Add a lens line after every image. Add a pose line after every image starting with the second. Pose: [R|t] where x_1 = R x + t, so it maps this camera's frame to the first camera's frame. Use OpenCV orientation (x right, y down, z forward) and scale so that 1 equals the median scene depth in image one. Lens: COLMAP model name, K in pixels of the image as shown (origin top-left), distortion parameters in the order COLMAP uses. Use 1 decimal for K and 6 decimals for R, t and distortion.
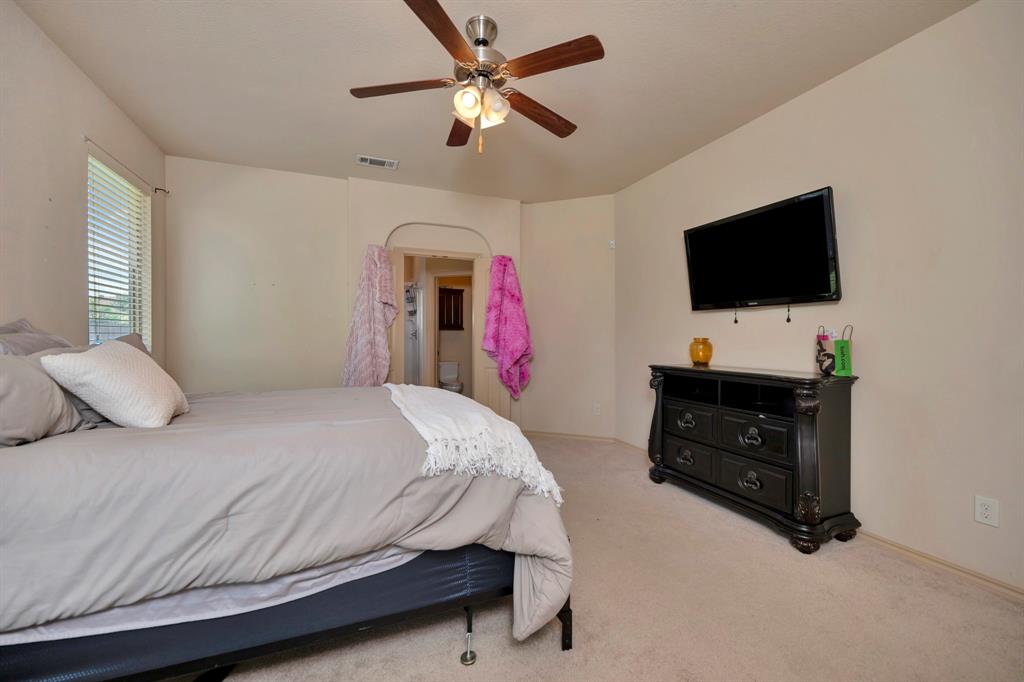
lens RADIAL K [[408.1, 0, 507.6], [0, 408.1, 339.9], [0, 0, 1]] dist [-0.002489, -0.000147]
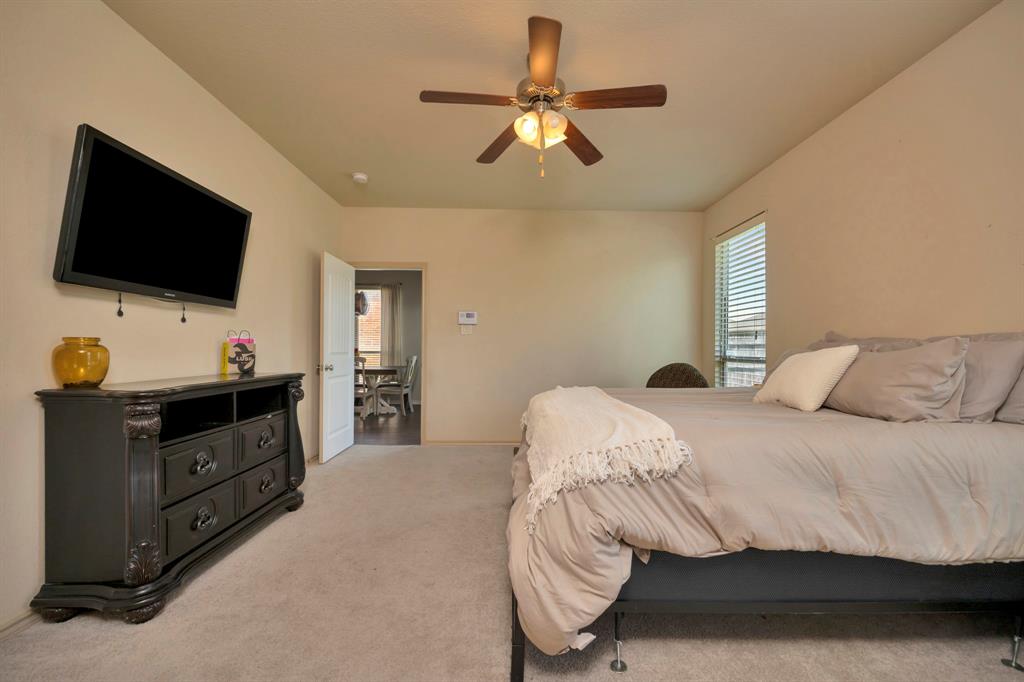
lens RADIAL K [[408.1, 0, 507.6], [0, 408.1, 339.9], [0, 0, 1]] dist [-0.002489, -0.000147]
pose [[-0.925931, 0.011604, 0.377515, -0.274281], [0.006551, 0.999871, -0.014665, 0.011061], [-0.377636, -0.011105, -0.925888, 1.475663]]
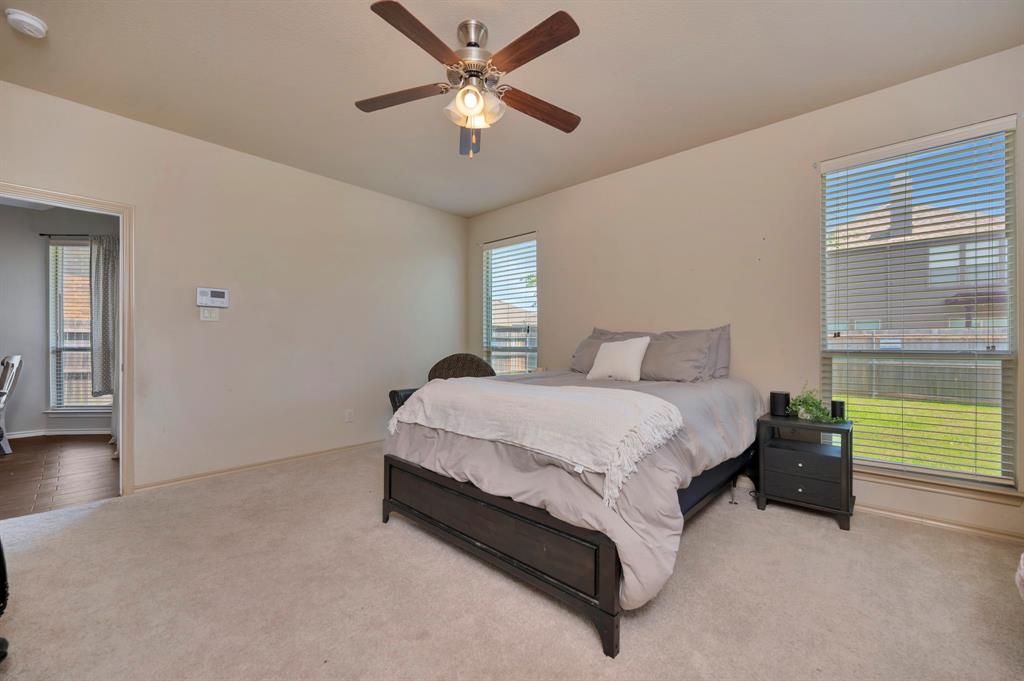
lens RADIAL K [[408.1, 0, 507.6], [0, 408.1, 339.4], [0, 0, 1]] dist [-0.002489, -0.000147]
pose [[-0.908469, 0.005012, -0.417922, 0.202154], [0.003837, 0.999986, 0.003652, 0.015421], [0.417934, 0.001714, -0.908476, 1.430458]]
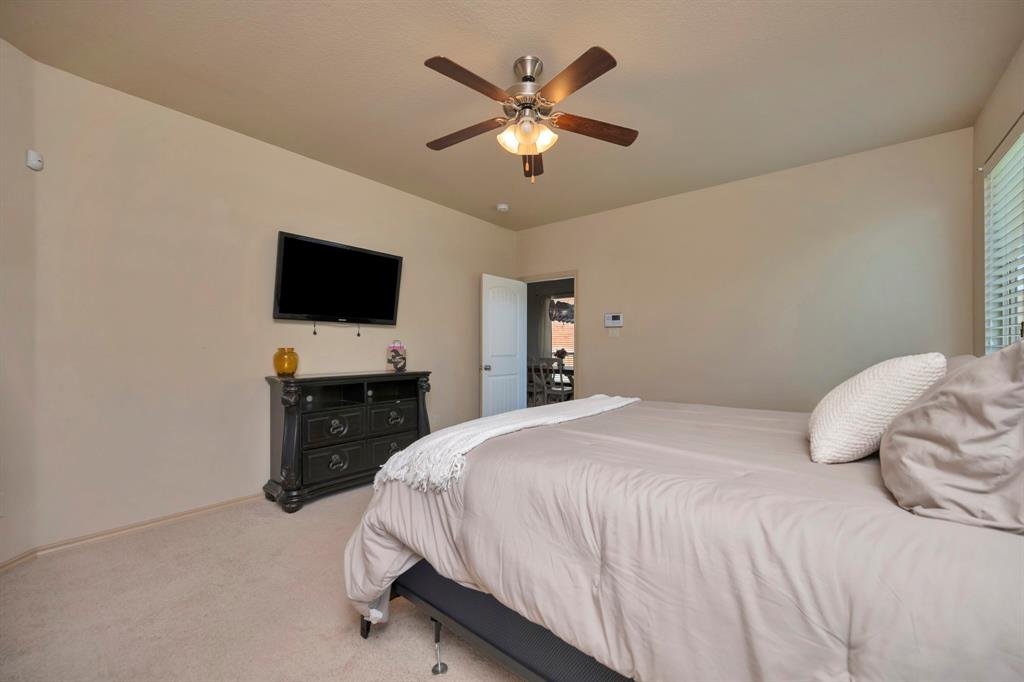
lens RADIAL K [[399.3, 0, 515.8], [0, 399.3, 340.6], [0, 0, 1]] dist [0.001592, 0.000023]
pose [[-0.471914, 0.024653, 0.881300, -0.702336], [0.013035, 0.999695, -0.020985, 0.005187], [-0.881548, 0.001585, -0.472091, 1.111936]]
